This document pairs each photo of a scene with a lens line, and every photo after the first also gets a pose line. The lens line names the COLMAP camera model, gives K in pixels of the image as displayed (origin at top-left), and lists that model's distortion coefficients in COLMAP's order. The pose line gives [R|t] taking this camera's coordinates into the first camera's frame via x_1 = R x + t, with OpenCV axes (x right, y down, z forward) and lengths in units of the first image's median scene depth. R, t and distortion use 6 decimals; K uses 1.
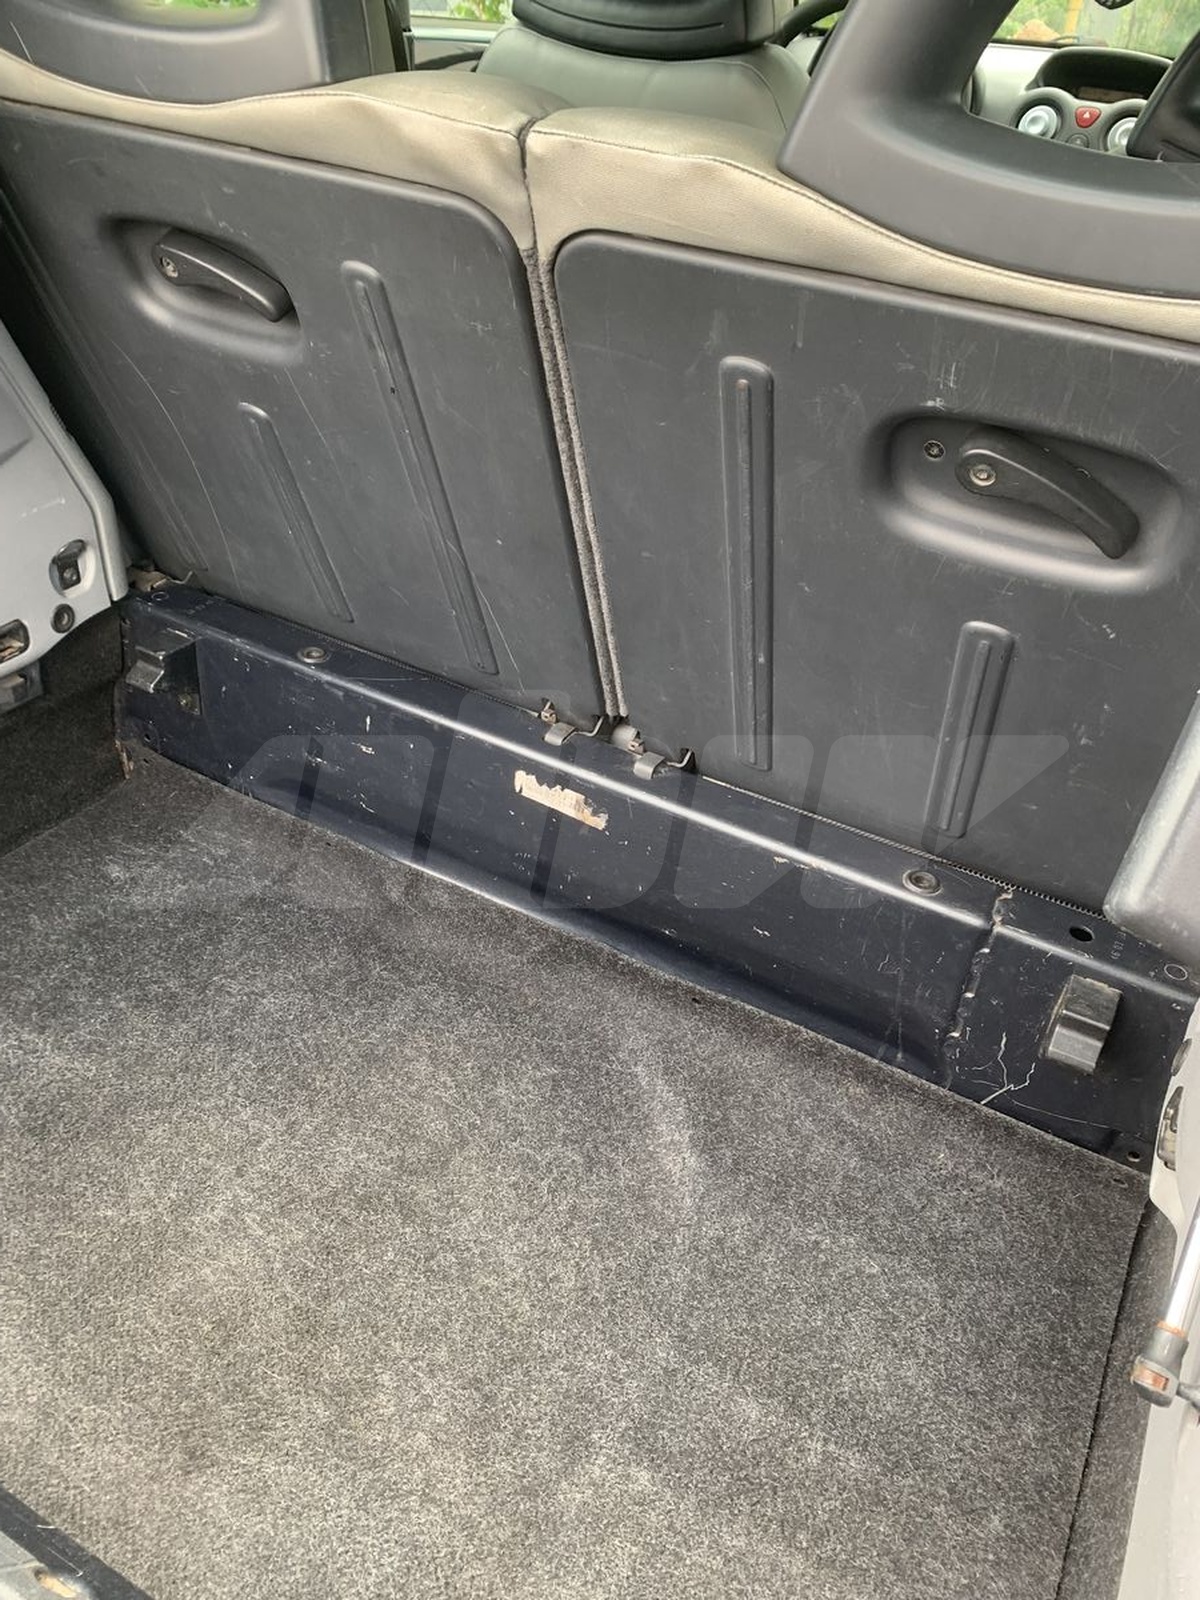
lens RADIAL K [[1216.0, 0, 600.0], [0, 1216.0, 800.0], [0, 0, 1]] dist [0.020551, -0.010469]
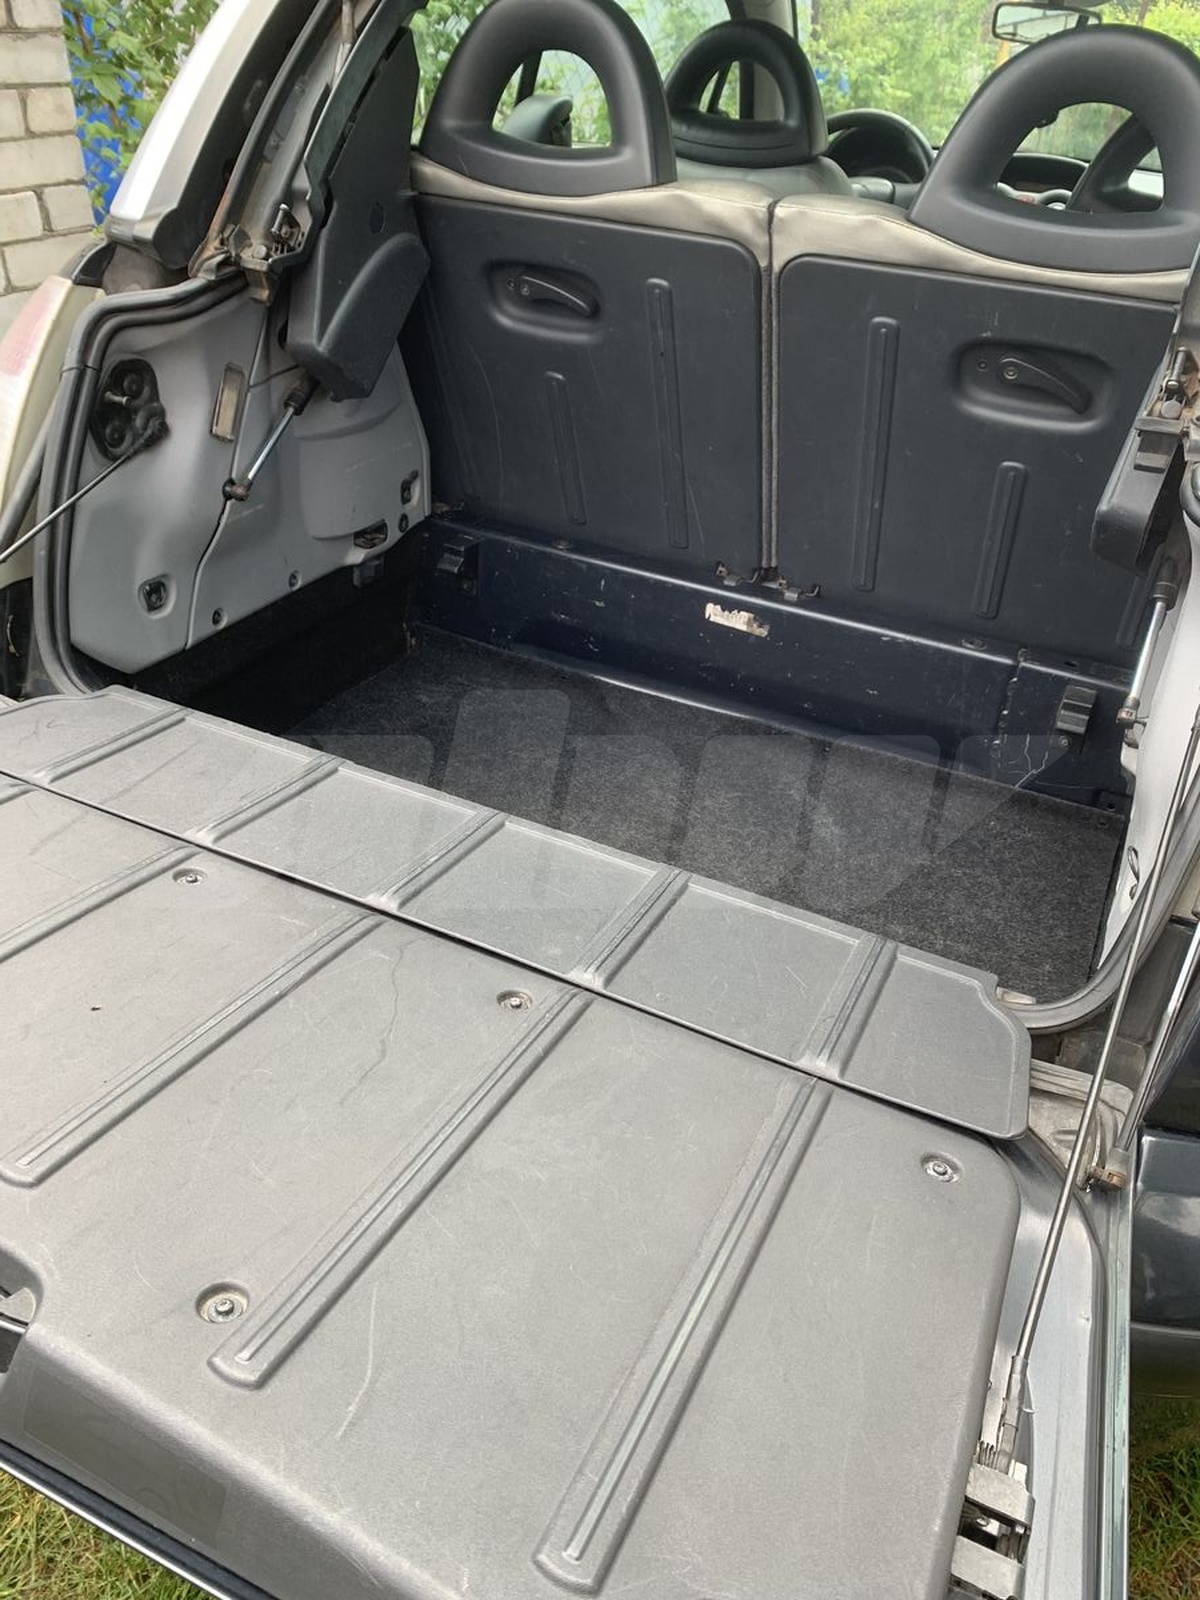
lens RADIAL K [[1257.9, 0, 581.9], [0, 1257.9, 800.2], [0, 0, 1]] dist [0.127323, -0.301588]
pose [[0.998676, -0.033901, 0.038686, -0.344430], [0.036856, 0.996239, -0.078418, 0.400347], [-0.035882, 0.079740, 0.996170, -0.690471]]
